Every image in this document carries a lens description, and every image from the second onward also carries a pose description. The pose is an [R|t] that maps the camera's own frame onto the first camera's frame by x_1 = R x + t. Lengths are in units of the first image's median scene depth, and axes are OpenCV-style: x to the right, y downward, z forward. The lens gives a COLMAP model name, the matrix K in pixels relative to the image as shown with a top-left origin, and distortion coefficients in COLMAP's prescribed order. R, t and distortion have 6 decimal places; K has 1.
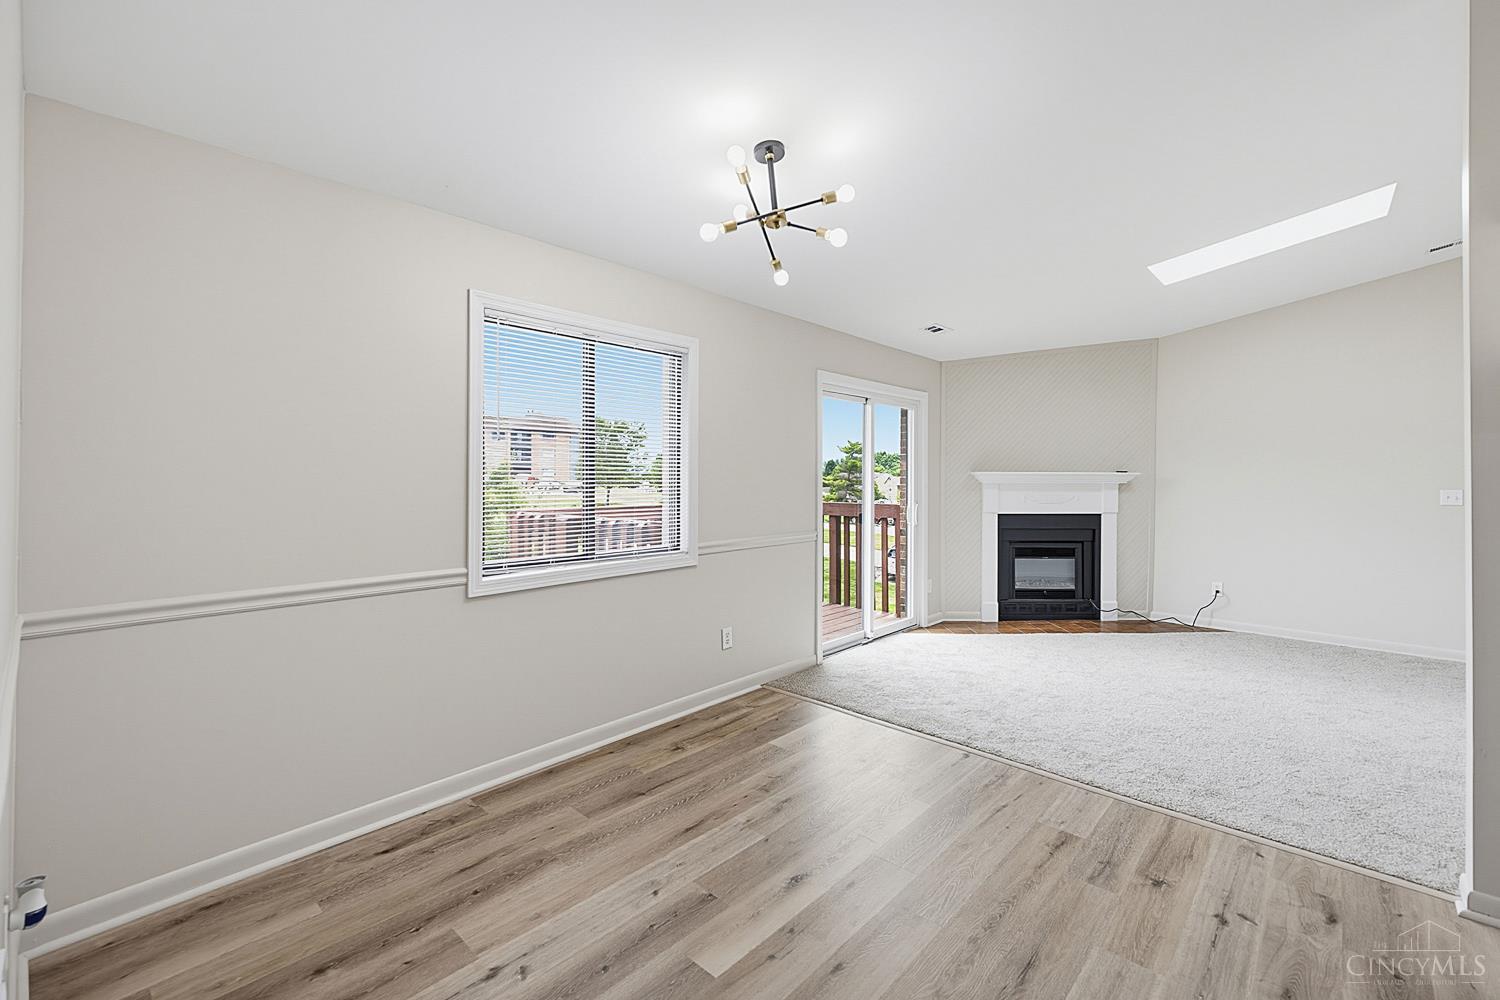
lens RADIAL K [[641.9, 0, 778.0], [0, 641.9, 475.7], [0, 0, 1]] dist [0.000843, -0.000330]
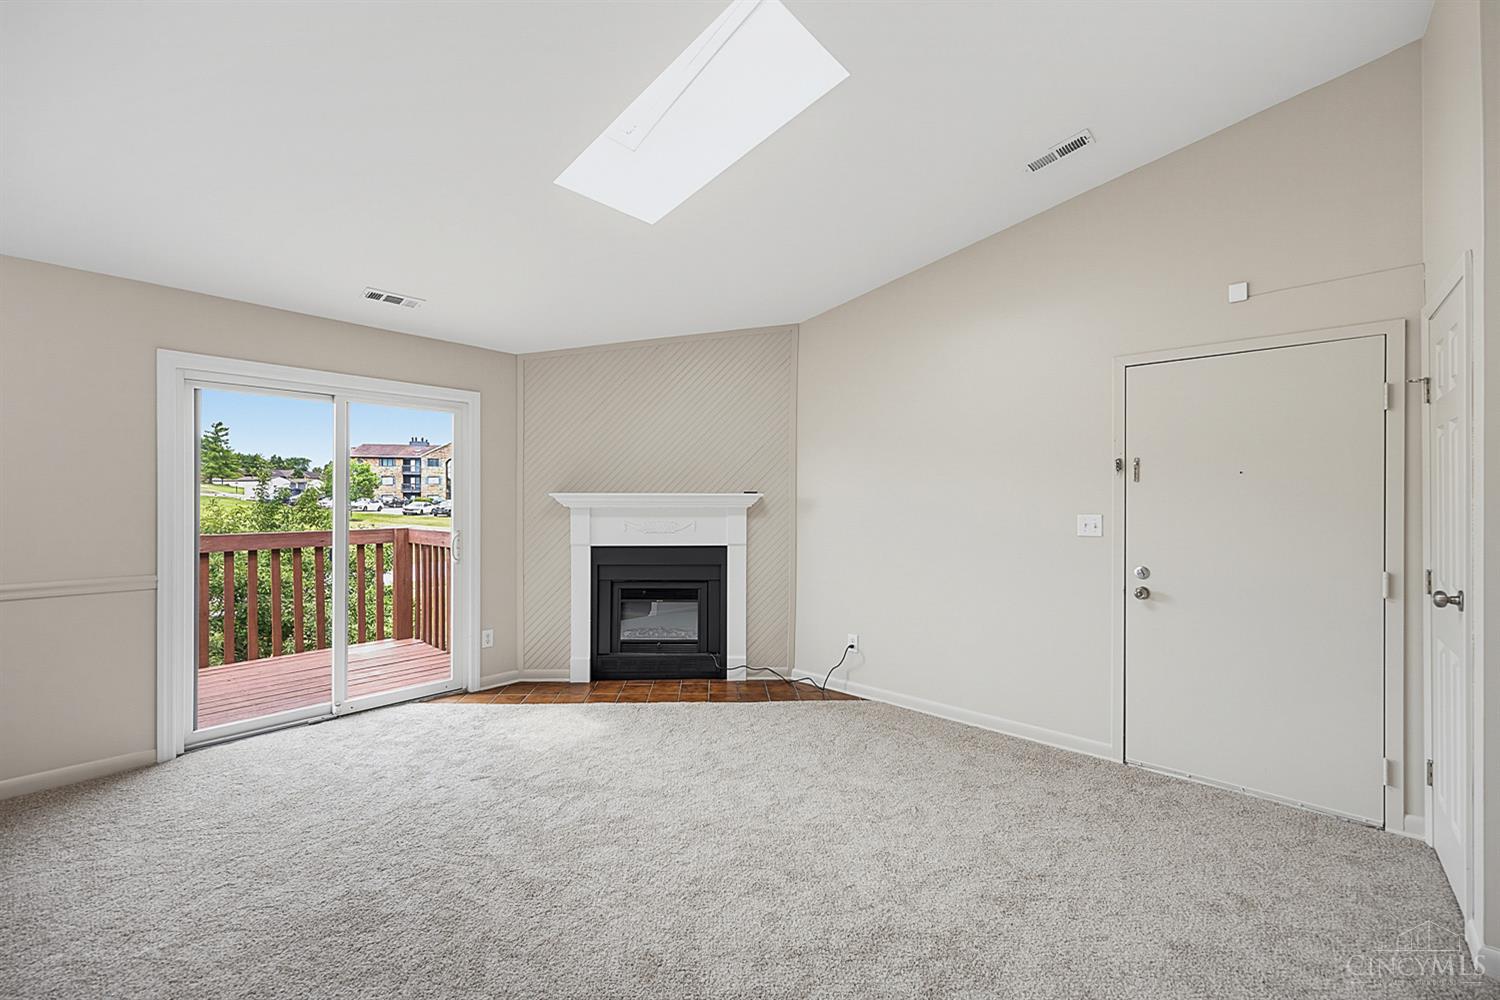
lens RADIAL K [[595.4, 0, 750.0], [0, 595.4, 500.0], [0, 0, 1]] dist [0.001069, -0.000045]
pose [[0.999781, -0.003110, -0.020676, 0.910650], [0.003037, 0.999989, -0.003533, 0.009467], [0.020687, 0.003470, 0.999780, 0.440560]]
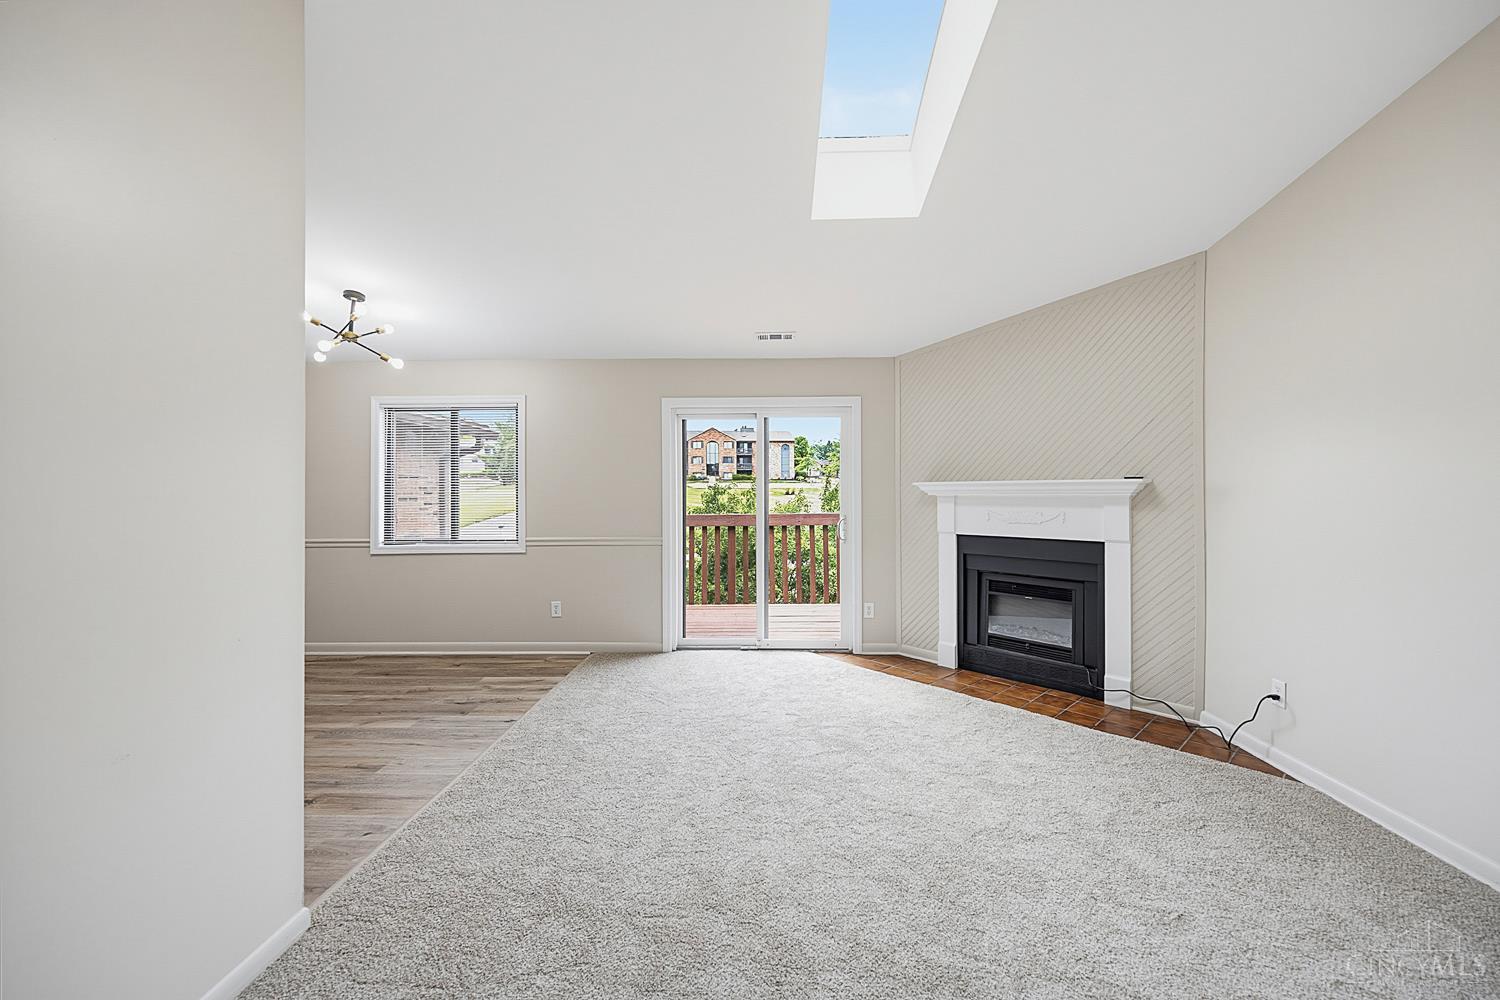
lens RADIAL K [[605.2, 0, 763.8], [0, 605.2, 493.6], [0, 0, 1]] dist [0.000212, 0.000072]
pose [[0.638869, -0.003525, -0.769307, 1.263318], [0.008591, 0.999960, 0.002552, 0.007974], [0.769267, -0.008239, 0.638874, 0.551551]]
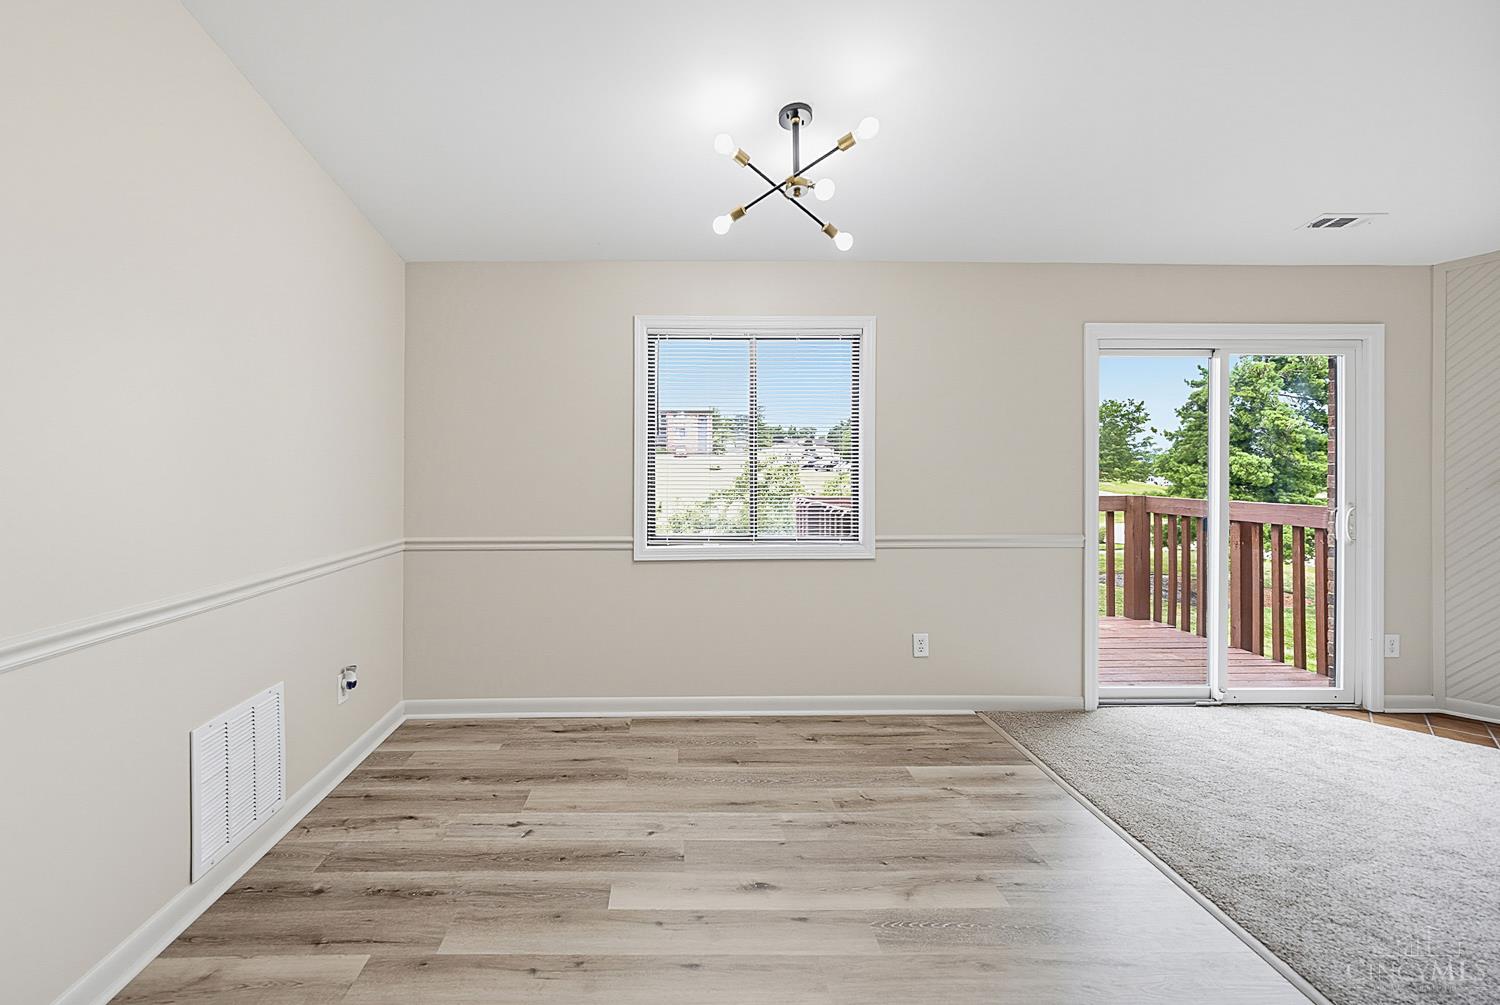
lens RADIAL K [[649.9, 0, 682.3], [0, 649.9, 469.7], [0, 0, 1]] dist [0.000733, -0.000187]
pose [[0.664841, -0.000279, -0.746985, 0.396566], [0.003478, 0.999990, 0.002722, 0.006239], [0.746977, -0.004407, 0.664835, 0.163965]]
